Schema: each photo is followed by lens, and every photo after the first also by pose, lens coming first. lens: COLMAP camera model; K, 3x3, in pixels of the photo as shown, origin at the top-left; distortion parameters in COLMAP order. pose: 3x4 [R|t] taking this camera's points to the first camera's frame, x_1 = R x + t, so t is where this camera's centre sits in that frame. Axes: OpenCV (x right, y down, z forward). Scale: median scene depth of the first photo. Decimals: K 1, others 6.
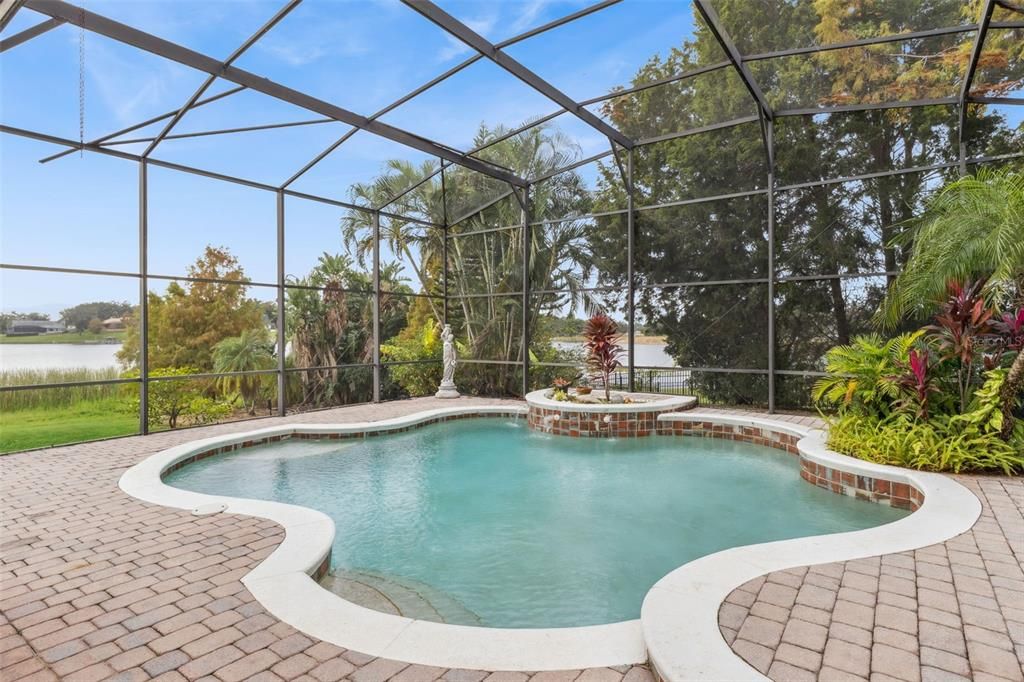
lens RADIAL K [[538.4, 0, 512.0], [0, 538.4, 341.0], [0, 0, 1]] dist [-0.000878, -0.000161]
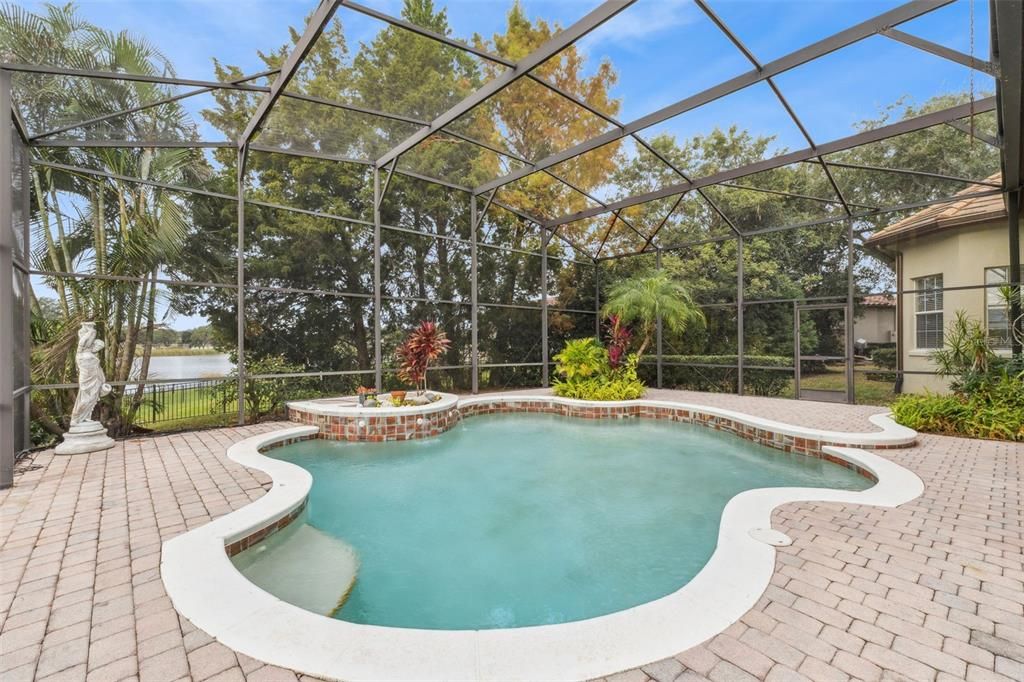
lens RADIAL K [[440.9, 0, 512.0], [0, 440.9, 341.0], [0, 0, 1]] dist [0.000300, 0.000054]
pose [[0.210746, 0.006159, 0.977521, -1.114480], [0.015427, 0.999835, -0.009625, 0.001596], [-0.977419, 0.017109, 0.210616, 1.041524]]
